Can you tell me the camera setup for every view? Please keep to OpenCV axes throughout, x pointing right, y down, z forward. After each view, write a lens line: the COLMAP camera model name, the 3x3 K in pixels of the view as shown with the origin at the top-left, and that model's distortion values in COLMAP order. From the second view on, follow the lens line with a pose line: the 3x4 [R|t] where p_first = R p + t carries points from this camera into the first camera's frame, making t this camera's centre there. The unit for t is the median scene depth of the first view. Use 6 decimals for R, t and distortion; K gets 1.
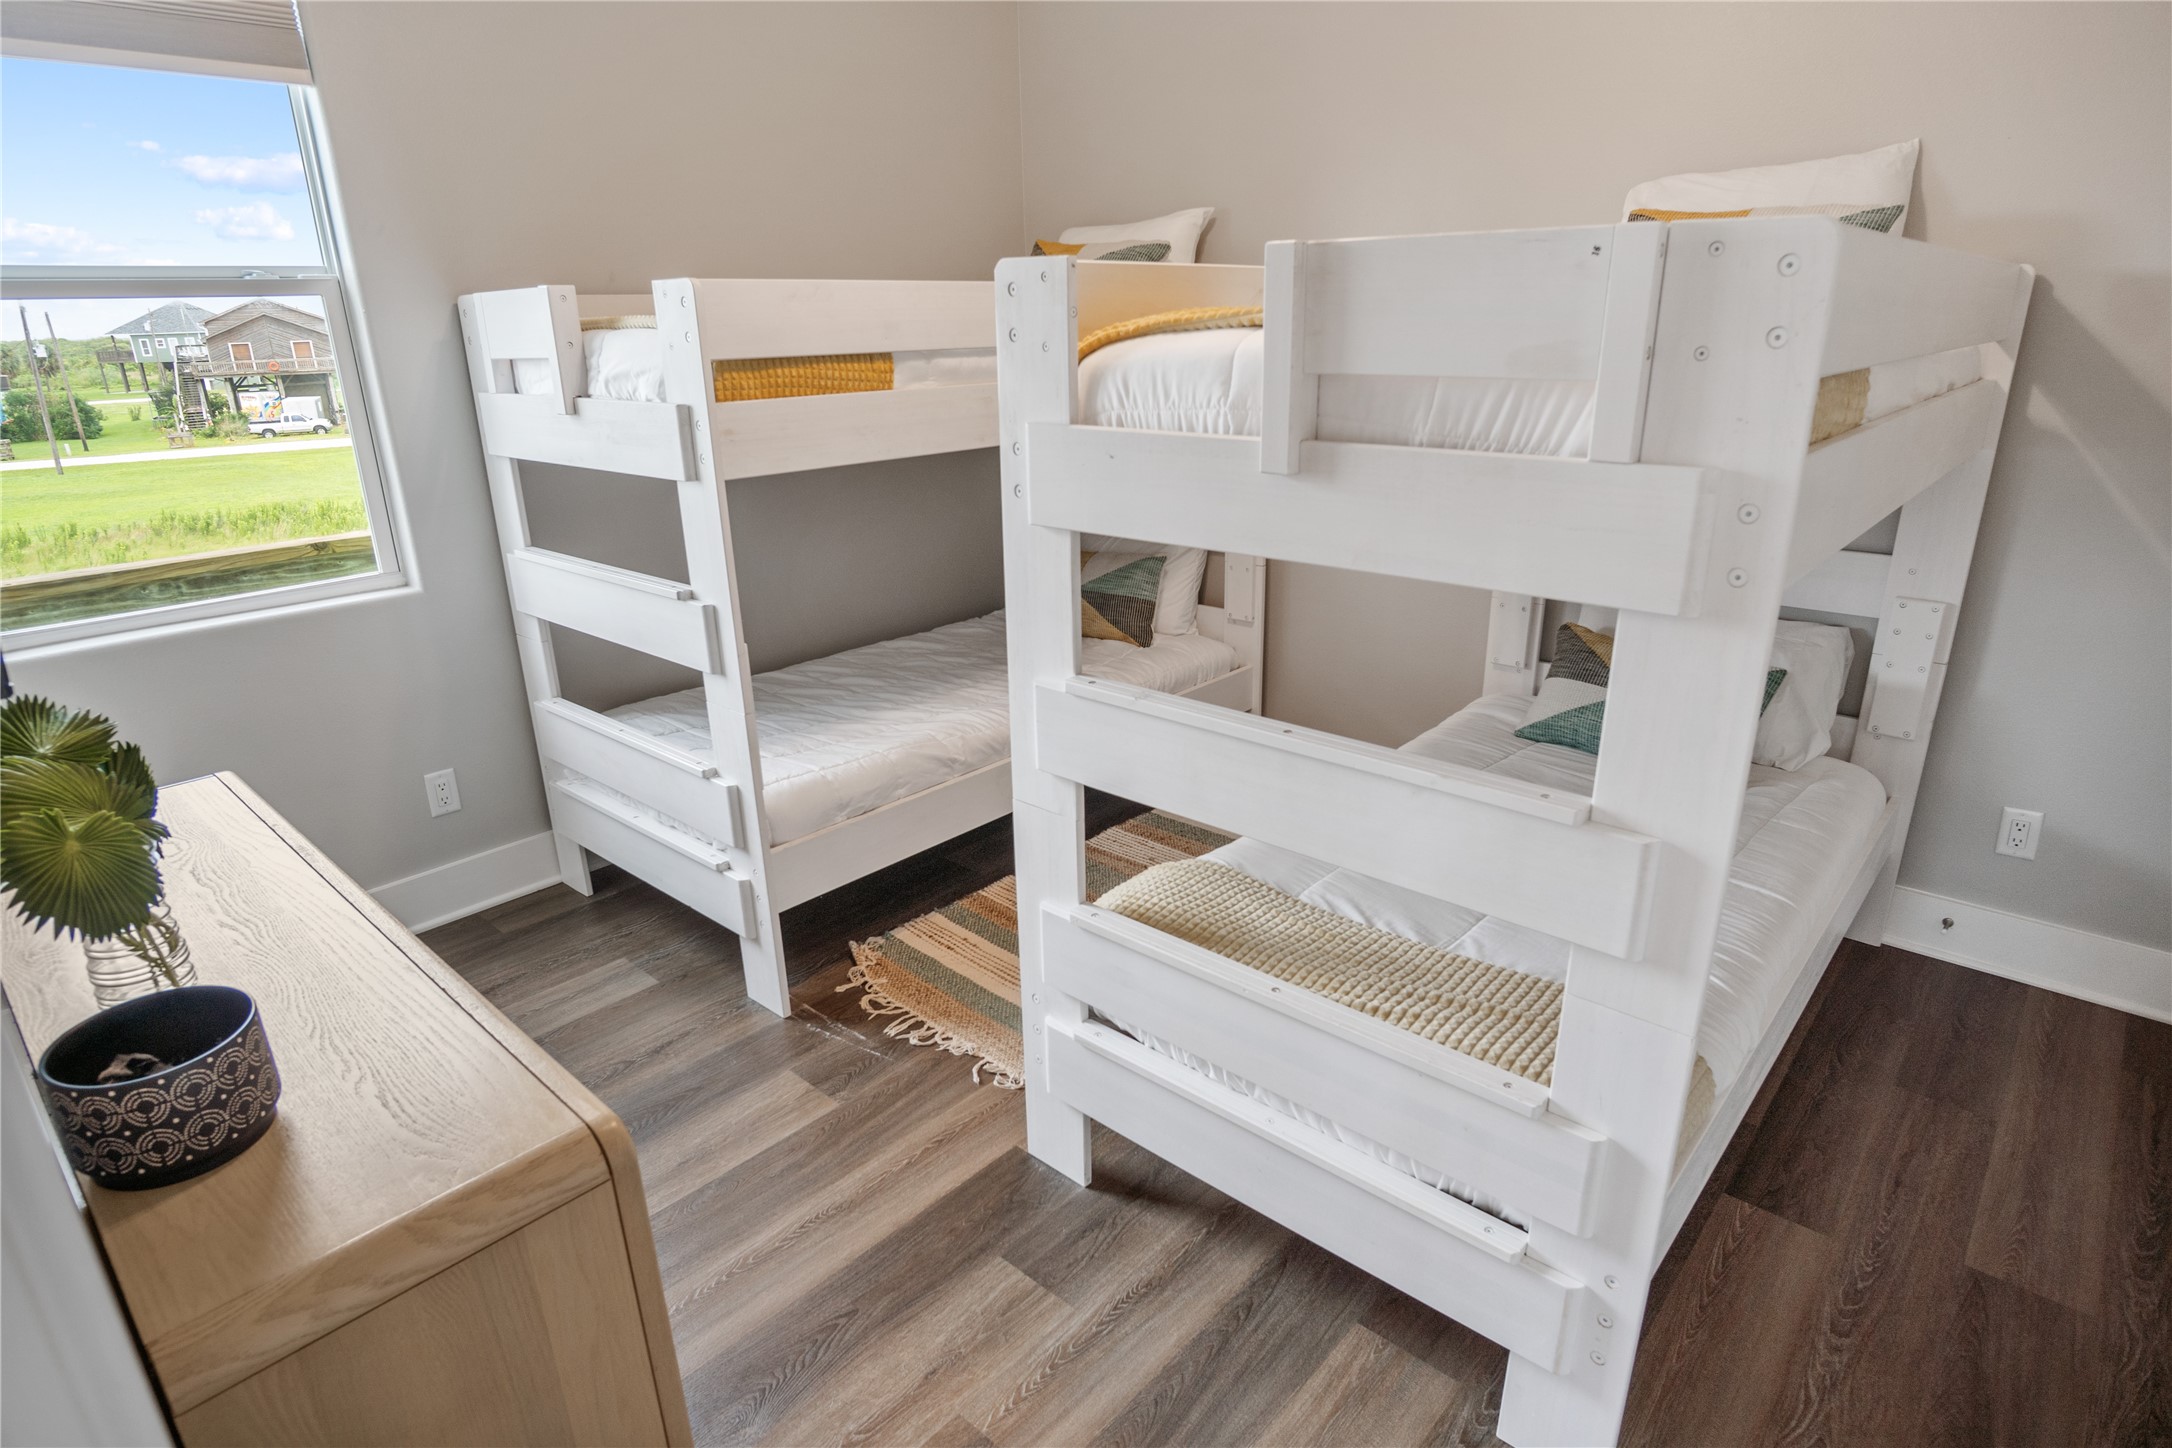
lens RADIAL K [[1164.1, 0, 1079.0], [0, 1164.1, 728.2], [0, 0, 1]] dist [-0.032944, 0.007279]
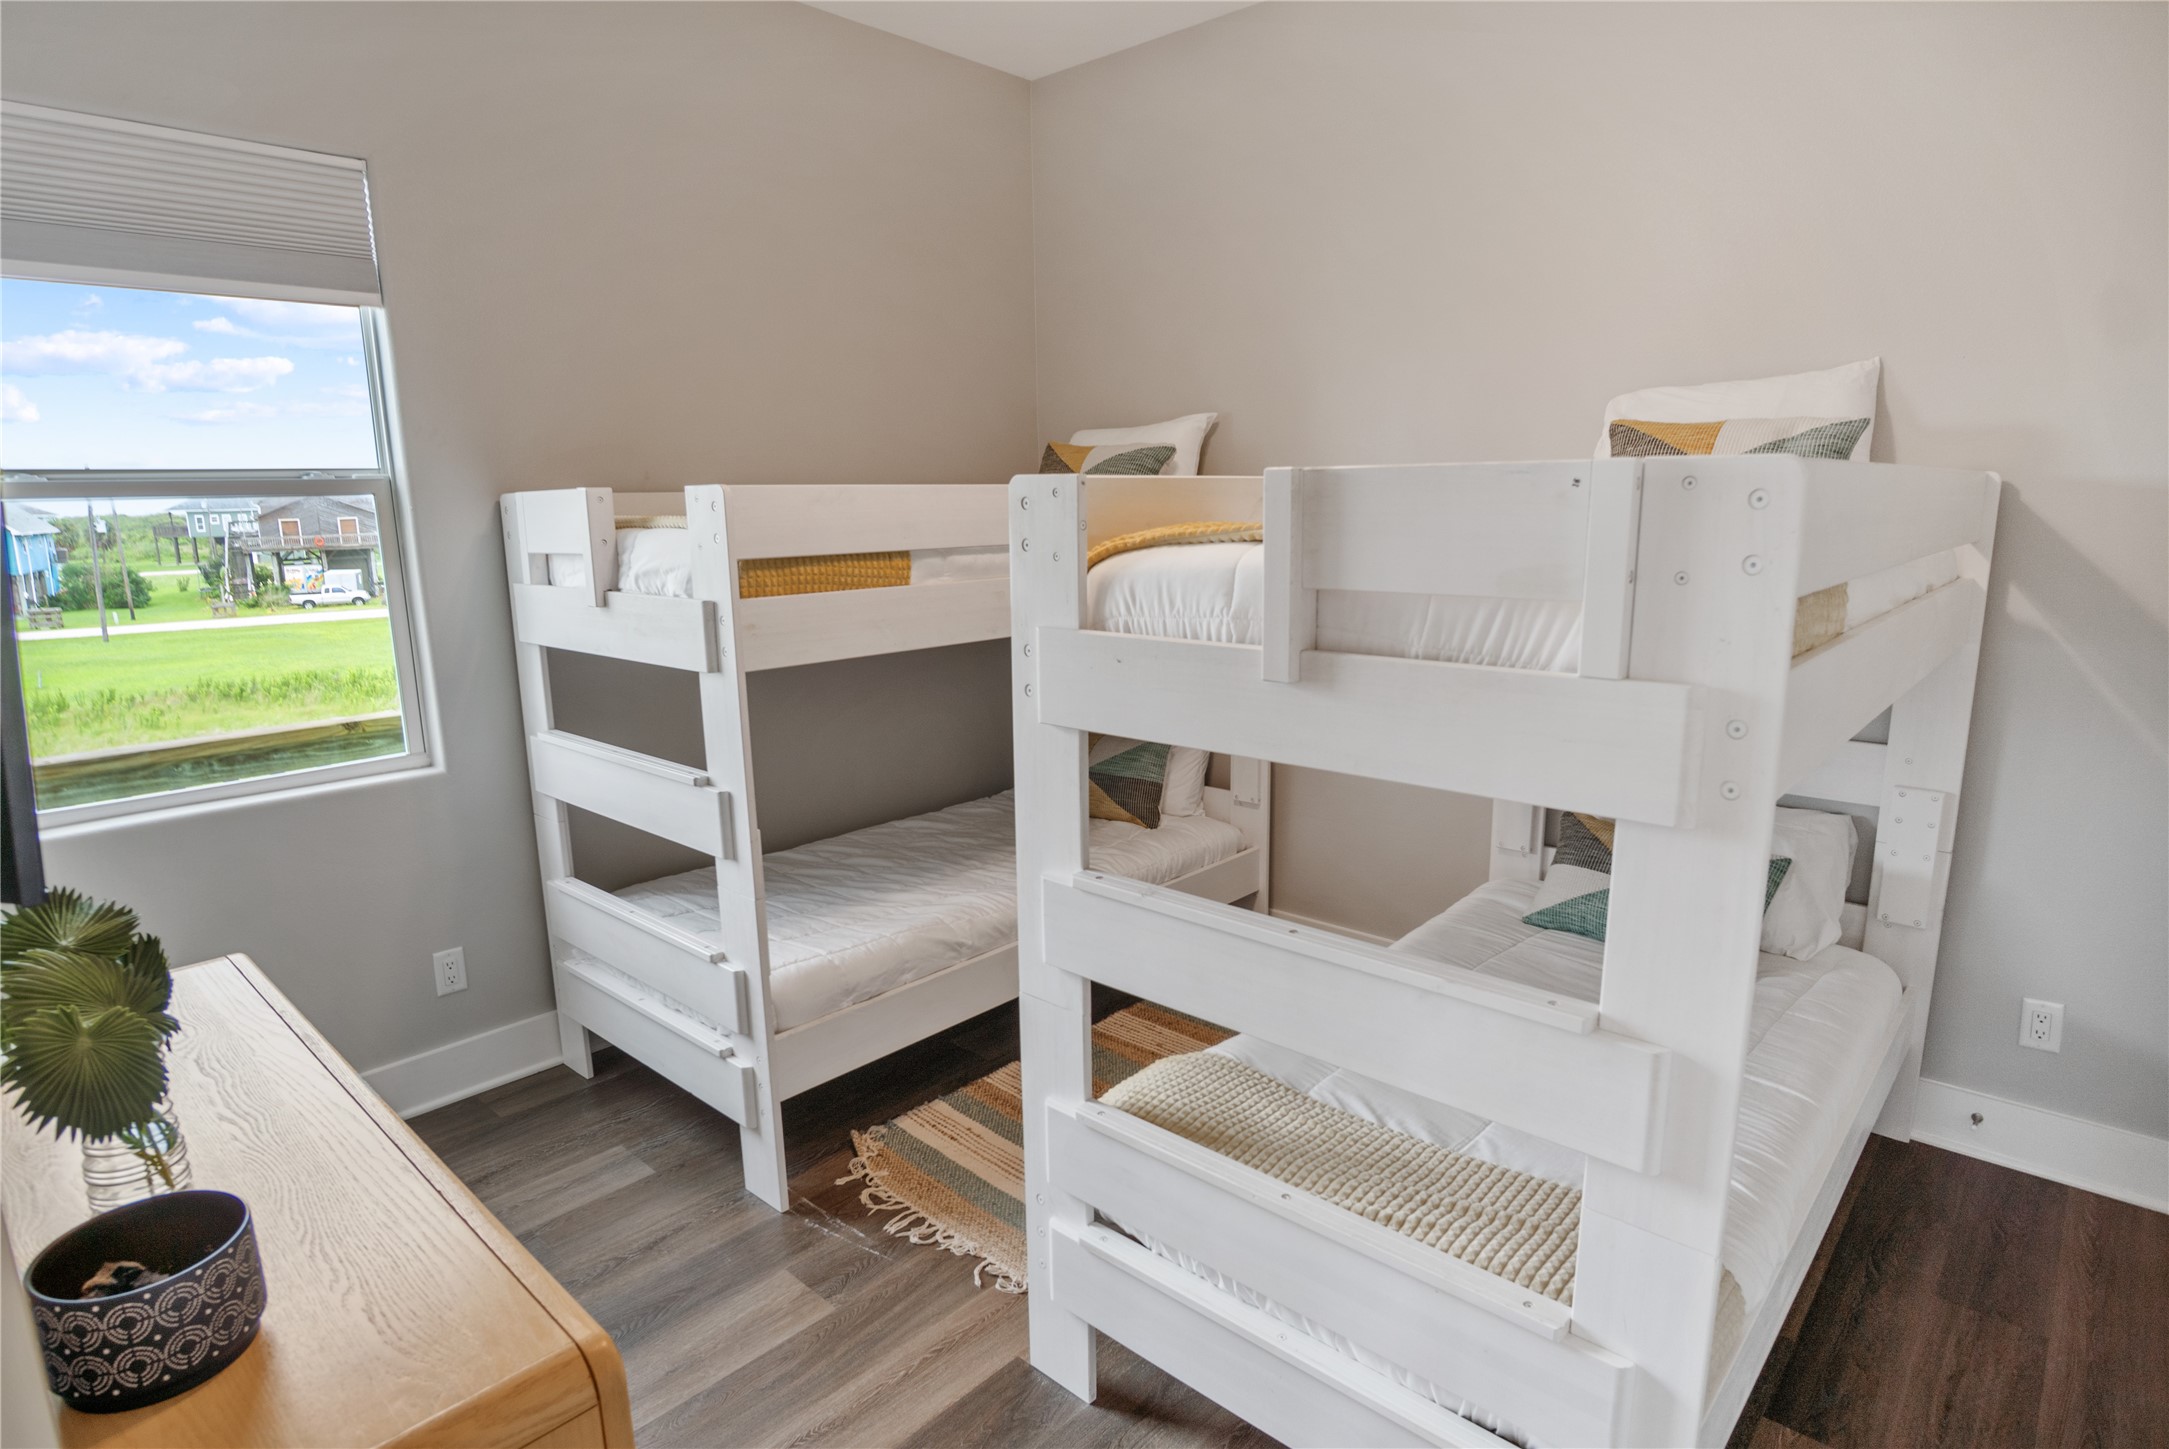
lens RADIAL K [[1156.5, 0, 1075.9], [0, 1156.5, 734.0], [0, 0, 1]] dist [-0.035428, 0.009219]
pose [[0.999928, 0.005642, -0.010571, 0.000764], [-0.007059, 0.990235, -0.139228, -0.018073], [0.009682, 0.139292, 0.990204, -0.009319]]
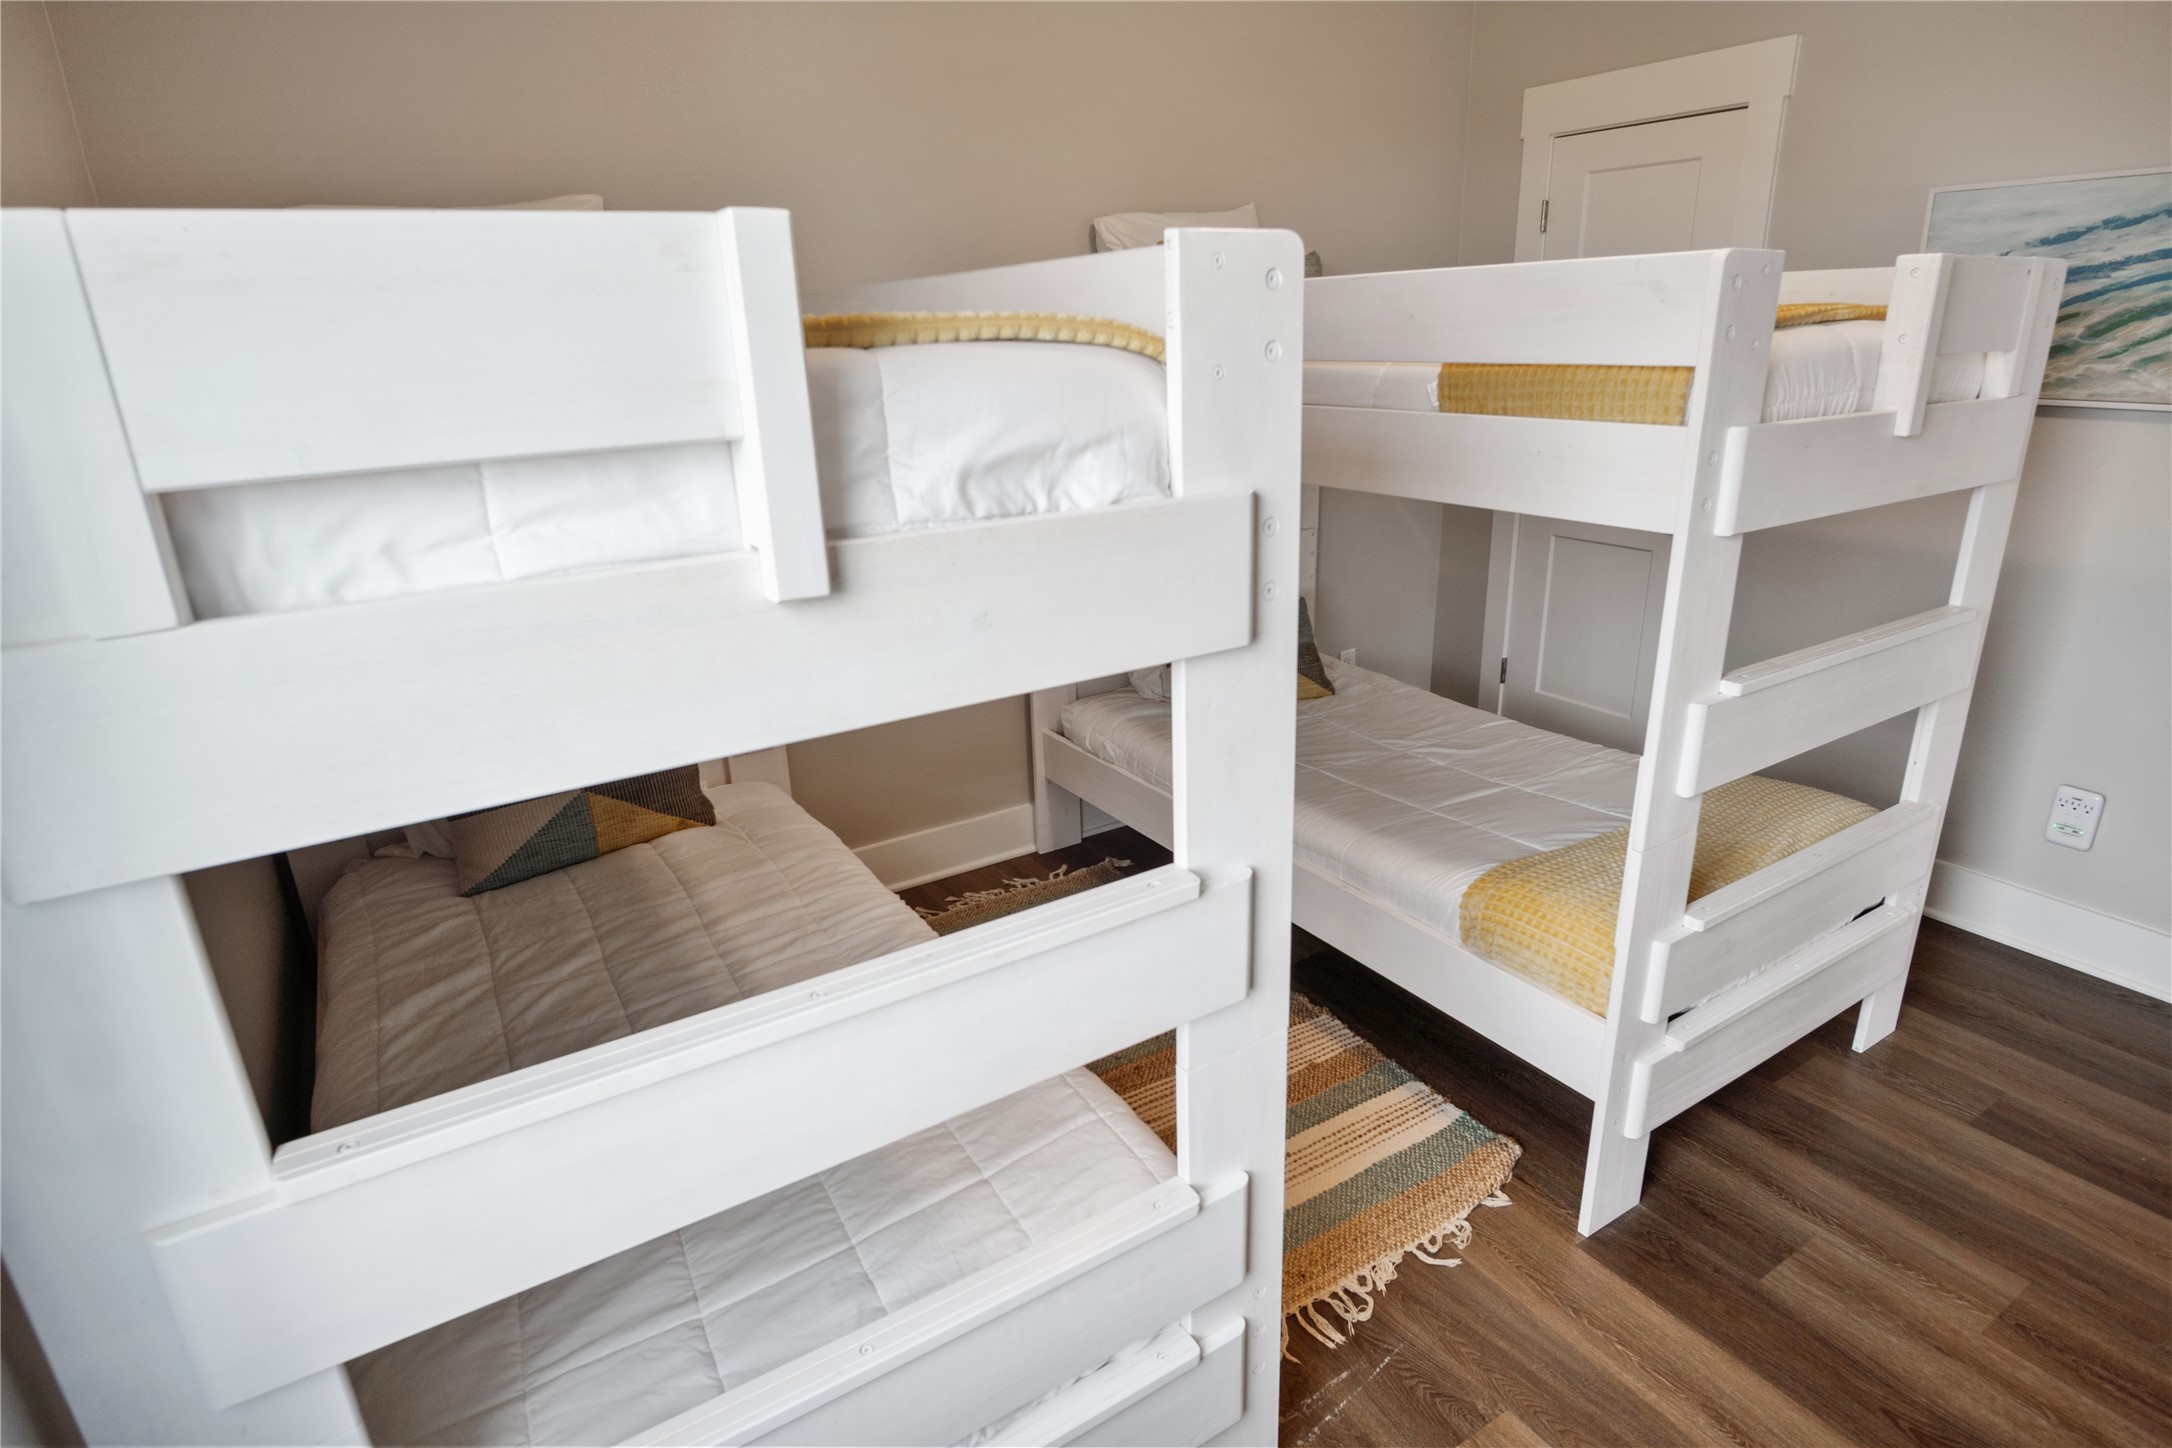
lens RADIAL K [[1164.1, 0, 1079.0], [0, 1164.1, 728.2], [0, 0, 1]] dist [-0.032944, 0.007279]
pose [[0.278799, -0.303723, 0.911056, -0.832126], [0.348673, 0.915950, 0.198655, -0.306986], [-0.894818, 0.262276, 0.361265, 0.906319]]
